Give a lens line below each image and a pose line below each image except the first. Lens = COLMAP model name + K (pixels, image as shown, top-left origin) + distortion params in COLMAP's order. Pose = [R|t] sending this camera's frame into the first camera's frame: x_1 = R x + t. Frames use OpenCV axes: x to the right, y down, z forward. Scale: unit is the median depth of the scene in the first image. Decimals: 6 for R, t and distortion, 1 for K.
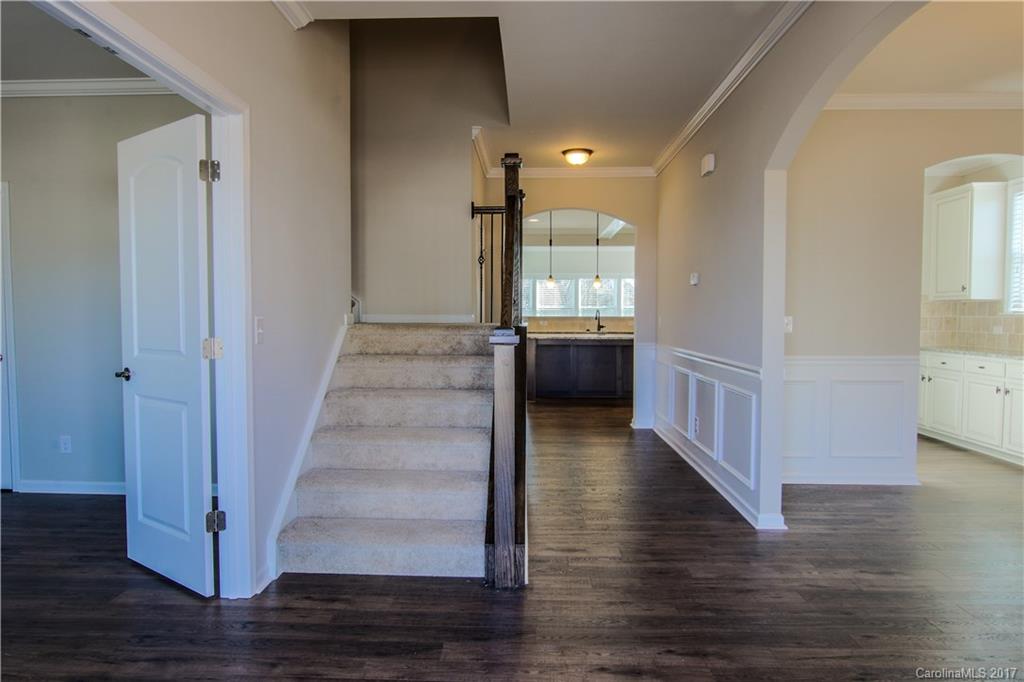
lens RADIAL K [[671.9, 0, 506.9], [0, 671.9, 343.8], [0, 0, 1]] dist [-0.024136, 0.002849]
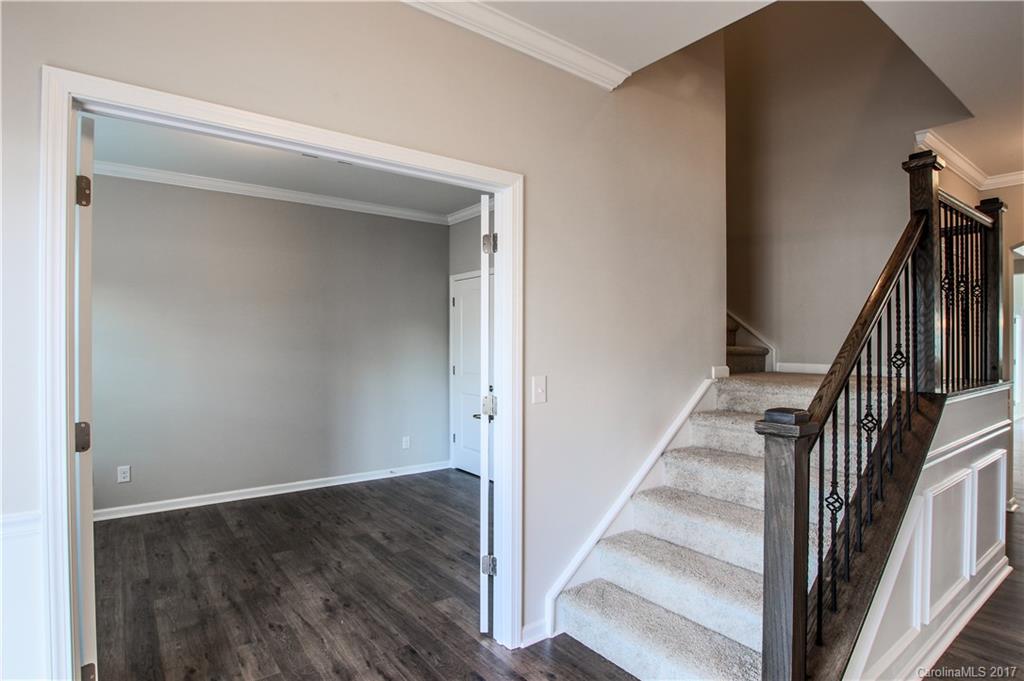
lens RADIAL K [[534.8, 0, 513.2], [0, 534.8, 343.6], [0, 0, 1]] dist [-0.031329, 0.003135]
pose [[0.616928, -0.000231, -0.787019, 0.195477], [-0.034787, 0.999015, -0.027563, -0.051934], [0.786250, 0.044383, 0.616312, 0.355810]]
